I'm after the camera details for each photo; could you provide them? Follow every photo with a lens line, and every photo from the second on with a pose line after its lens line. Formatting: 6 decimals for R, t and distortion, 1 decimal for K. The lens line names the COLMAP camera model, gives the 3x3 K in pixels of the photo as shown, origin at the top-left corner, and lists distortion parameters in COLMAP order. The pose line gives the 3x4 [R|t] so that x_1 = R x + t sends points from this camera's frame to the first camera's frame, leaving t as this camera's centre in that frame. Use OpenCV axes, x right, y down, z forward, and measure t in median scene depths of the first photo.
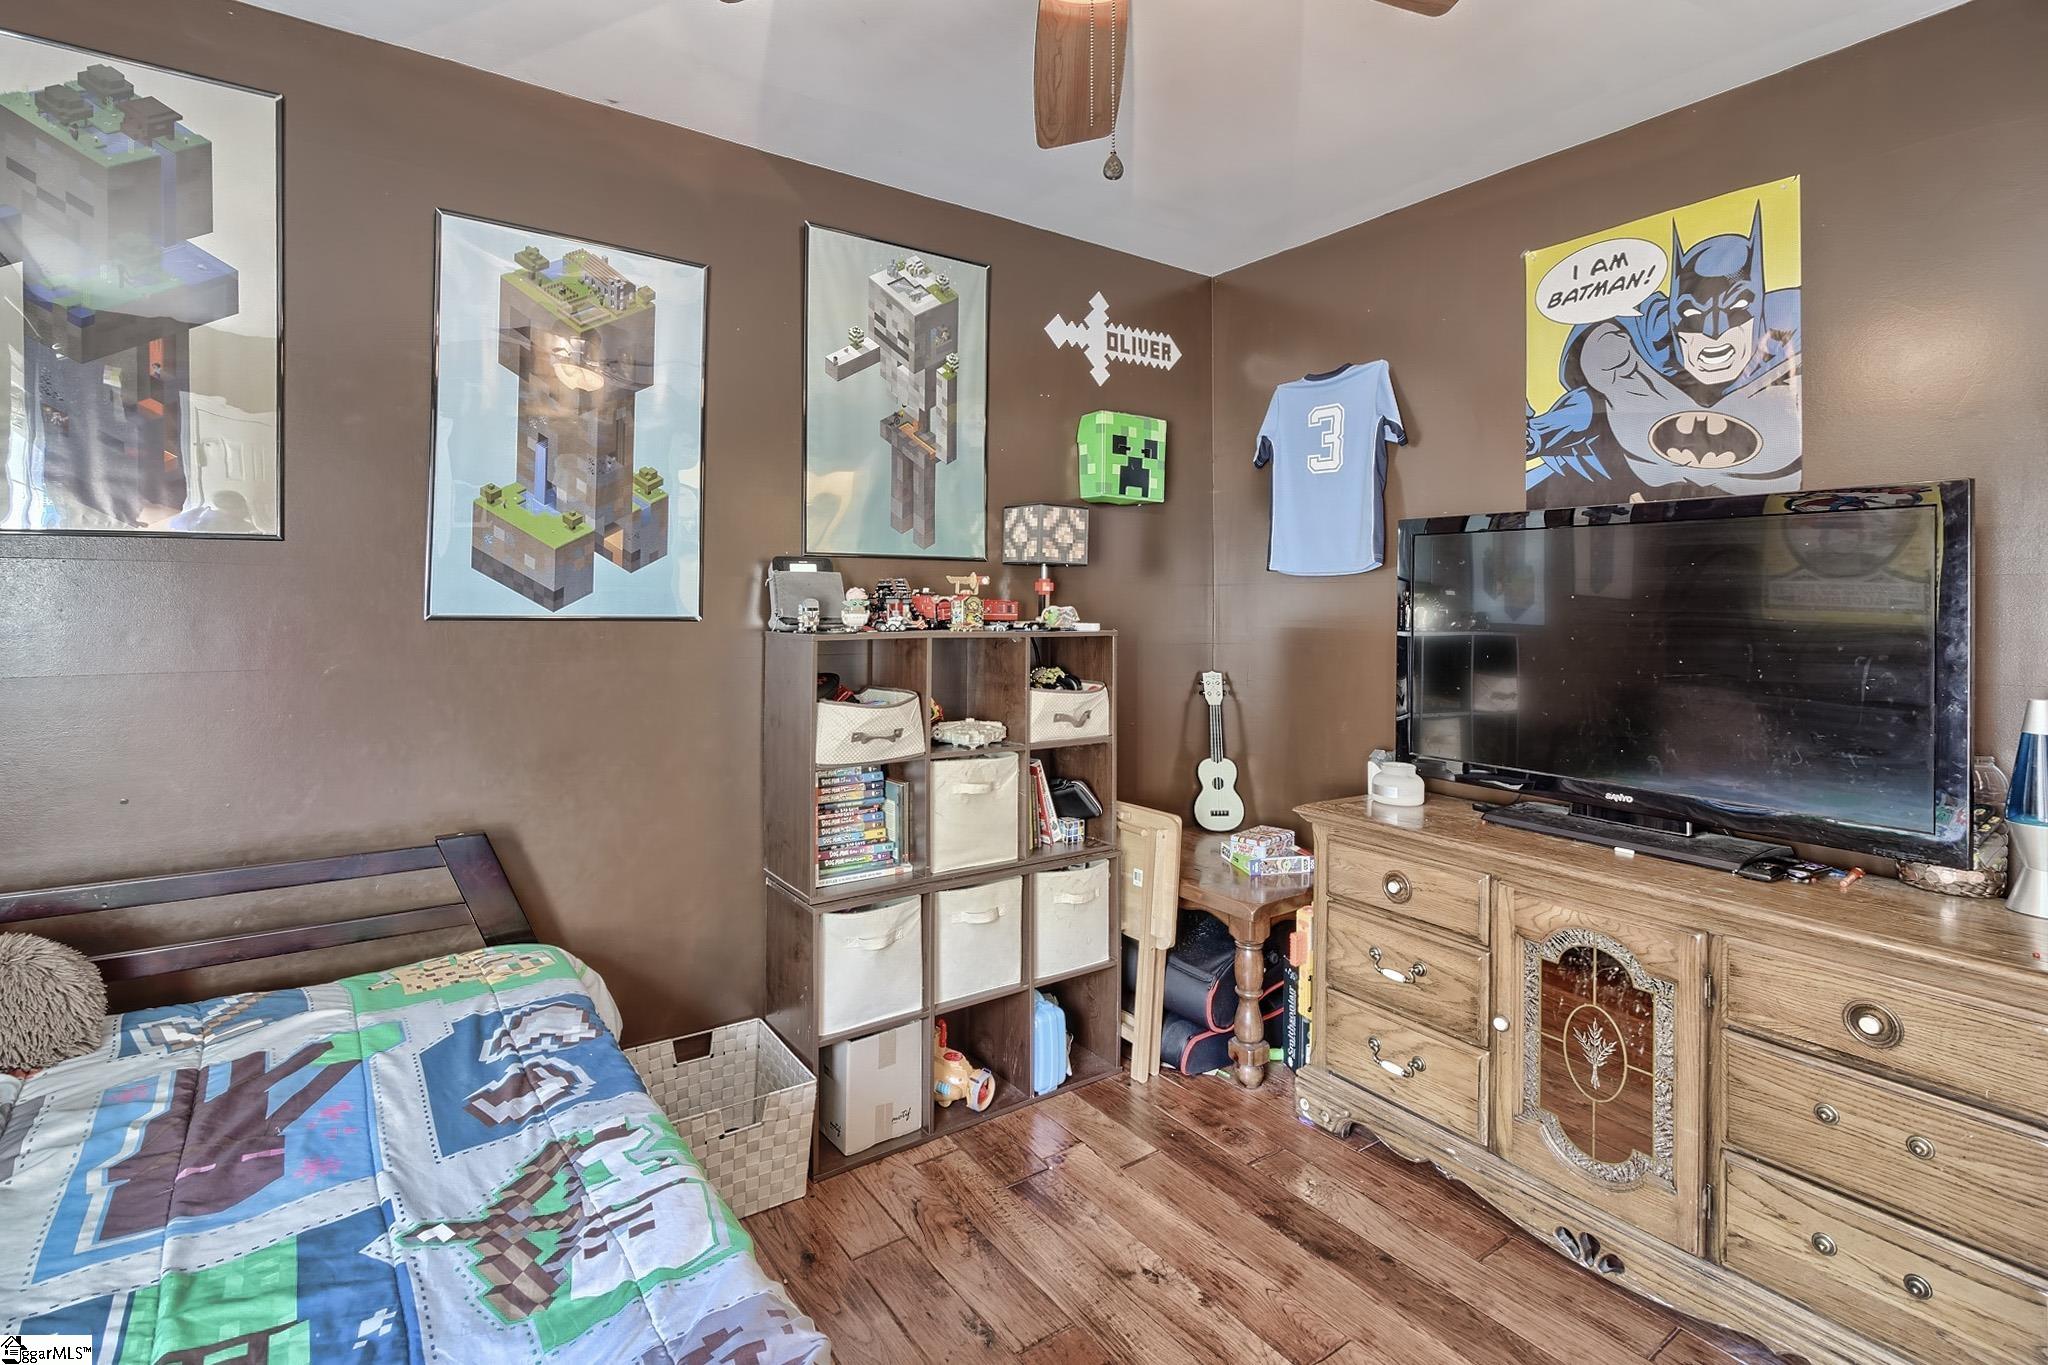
lens RADIAL K [[949.6, 0, 1002.5], [0, 949.6, 594.6], [0, 0, 1]] dist [-0.000124, 0.000138]
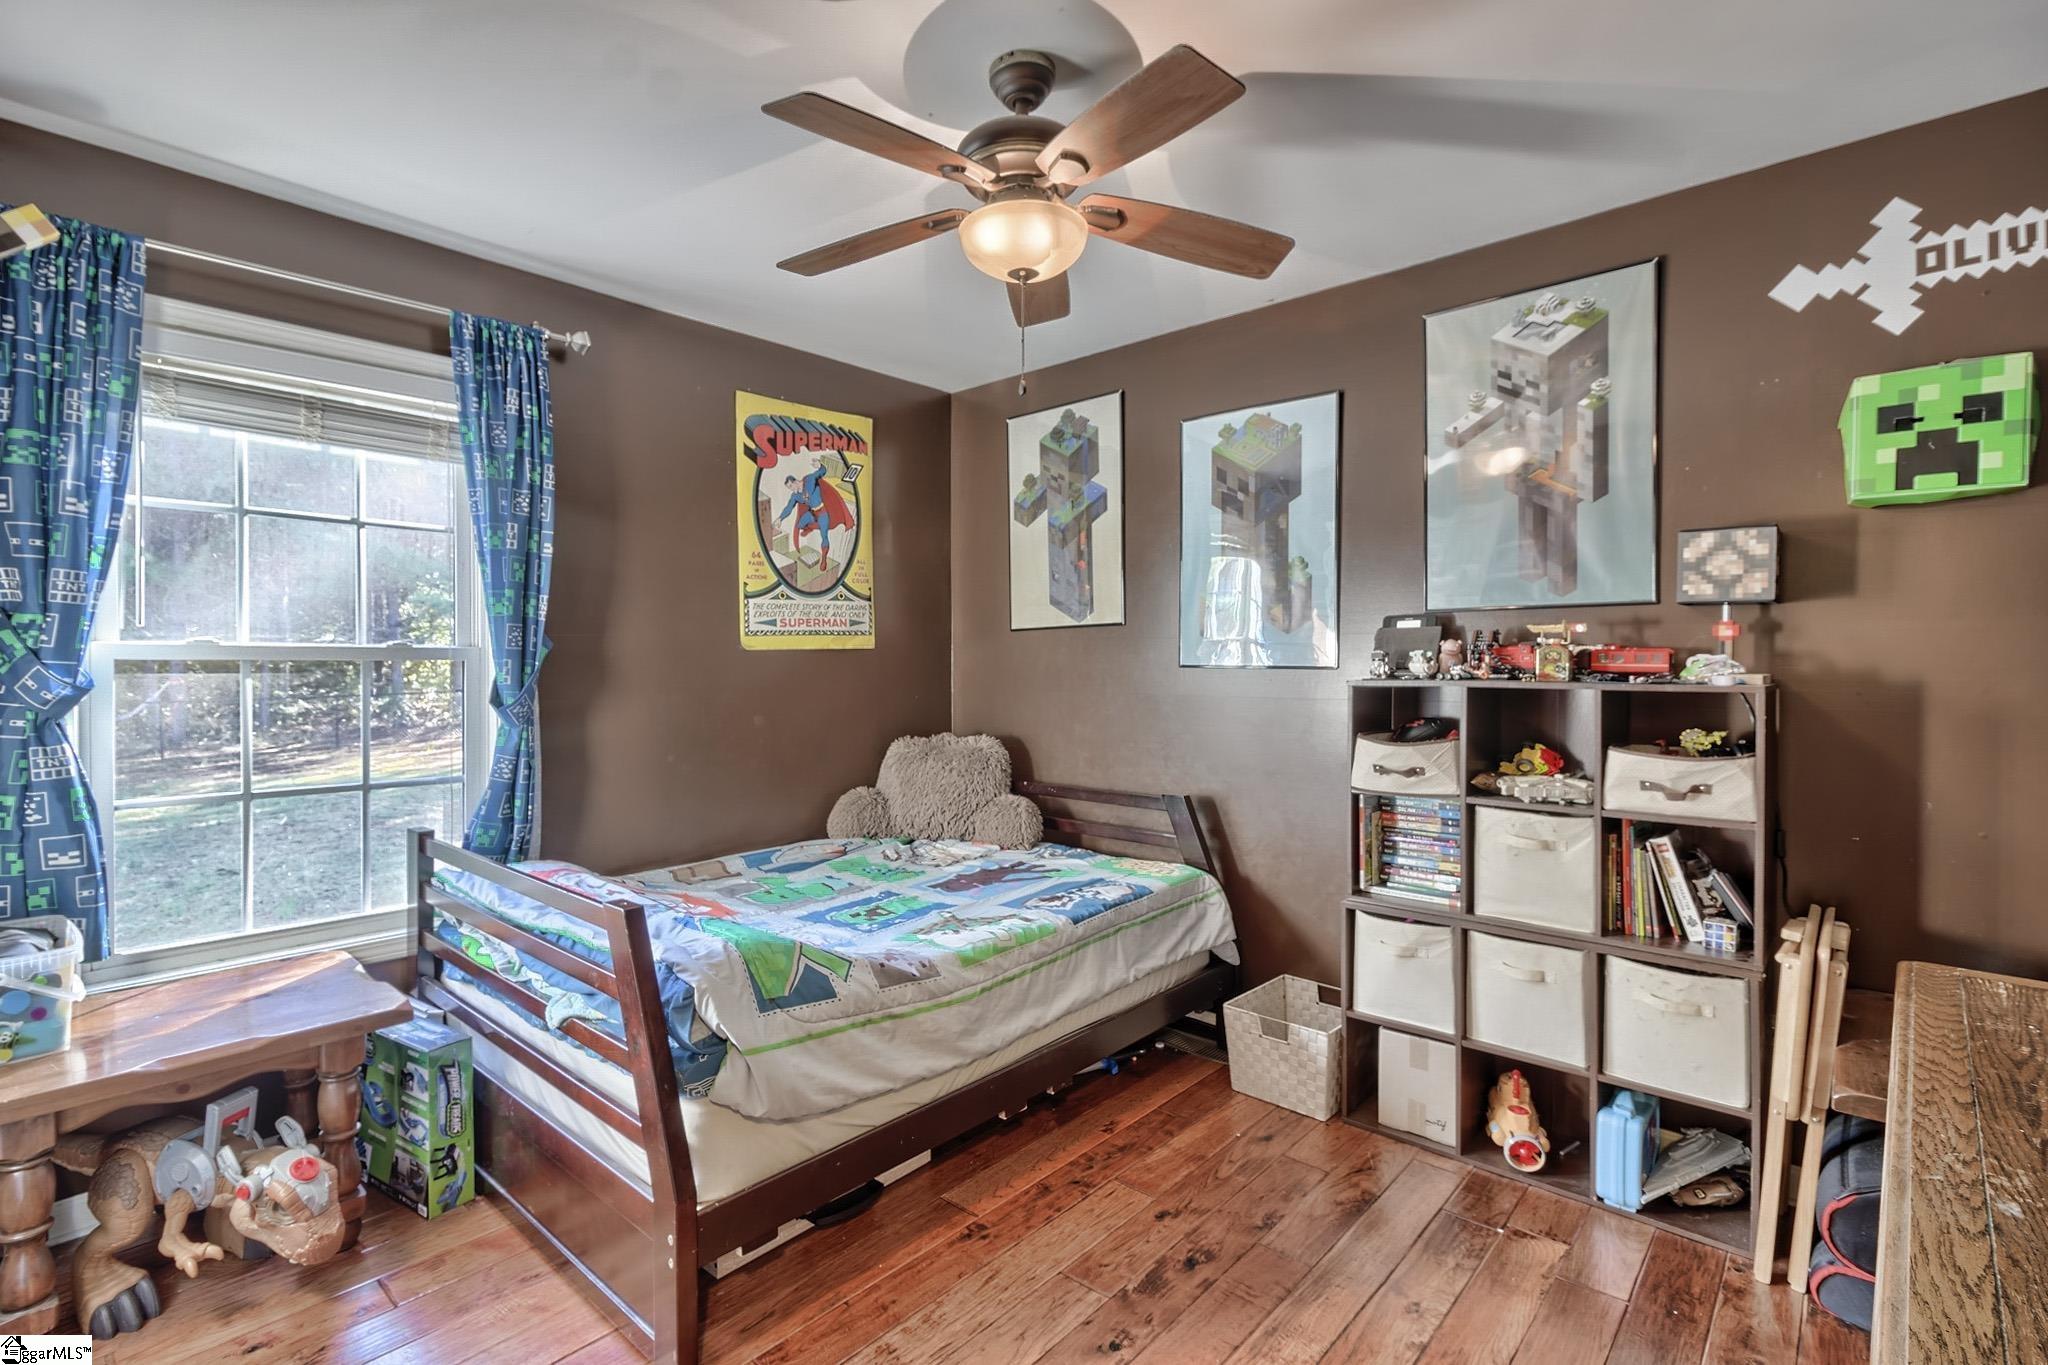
lens RADIAL K [[949.6, 0, 1025.6], [0, 949.6, 675.7], [0, 0, 1]] dist [-0.000124, 0.000138]
pose [[0.235592, 0.009549, -0.971805, 0.729214], [0.014654, 0.999803, 0.013376, 0.011098], [0.971742, -0.017392, 0.235405, 0.252952]]
